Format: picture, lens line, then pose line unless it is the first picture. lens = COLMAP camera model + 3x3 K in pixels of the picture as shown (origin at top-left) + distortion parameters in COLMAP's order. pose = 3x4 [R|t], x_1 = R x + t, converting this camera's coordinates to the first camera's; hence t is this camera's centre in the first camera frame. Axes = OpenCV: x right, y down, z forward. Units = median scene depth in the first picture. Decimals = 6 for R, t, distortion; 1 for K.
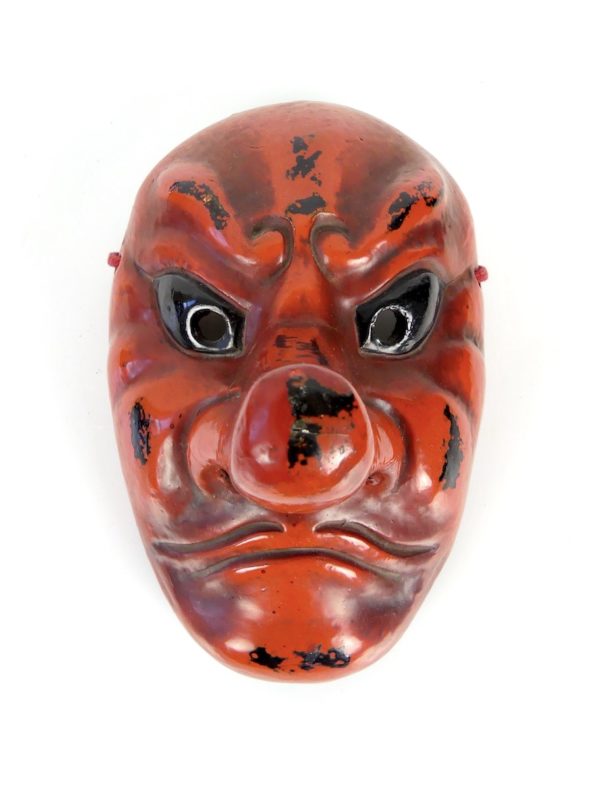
lens RADIAL K [[735.9, 0, 281.3], [0, 735.9, 397.7], [0, 0, 1]] dist [0.003970, 0.000118]
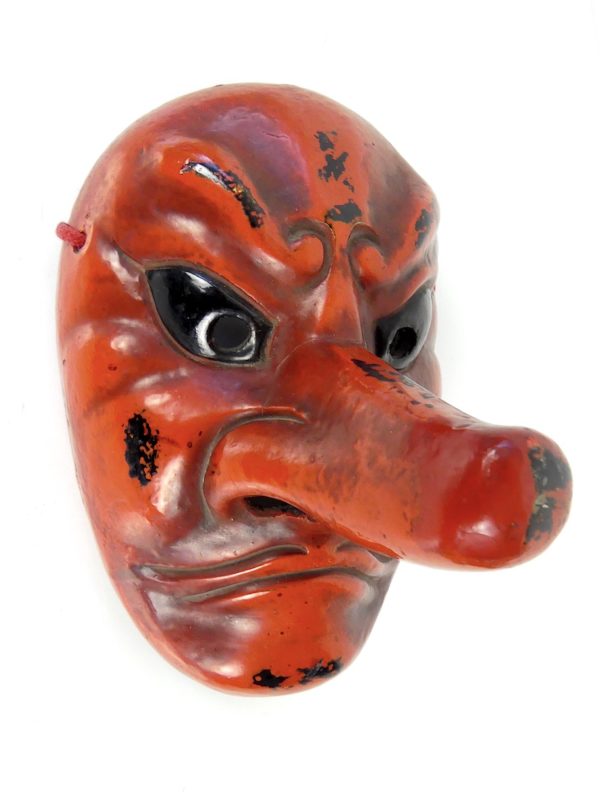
lens RADIAL K [[692.2, 0, 300.0], [0, 692.2, 400.0], [0, 0, 1]] dist [-0.004580, -0.001697]
pose [[0.916304, 0.013705, 0.400249, -0.355648], [-0.047146, 0.996156, 0.073822, -0.081785], [-0.397699, -0.086513, 0.913428, 0.186413]]
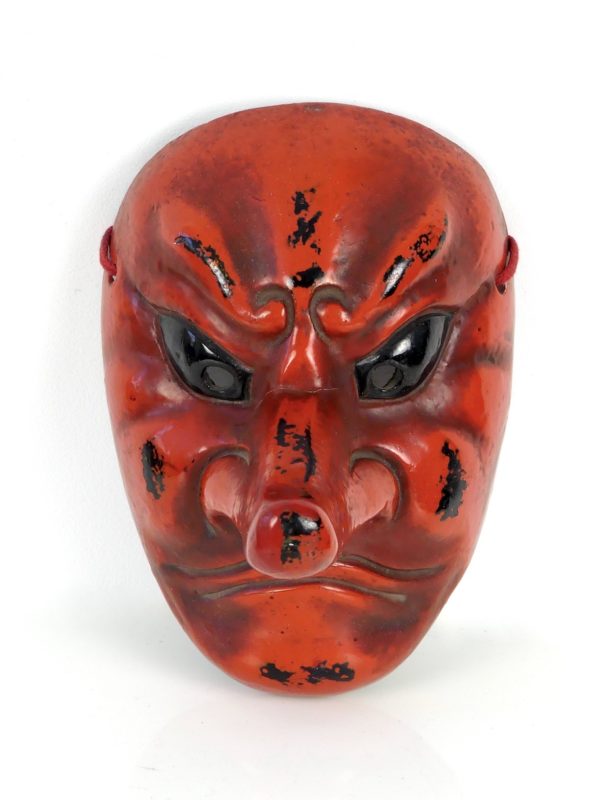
lens RADIAL K [[3824.7, 0, 300.0], [0, 3824.7, 400.0], [0, 0, 1]] dist [0.036802, -0.540930]
pose [[0.999572, -0.005490, -0.028749, 0.179280], [0.012738, 0.965949, 0.258420, -1.487637], [0.026351, -0.258676, 0.965605, -4.329181]]
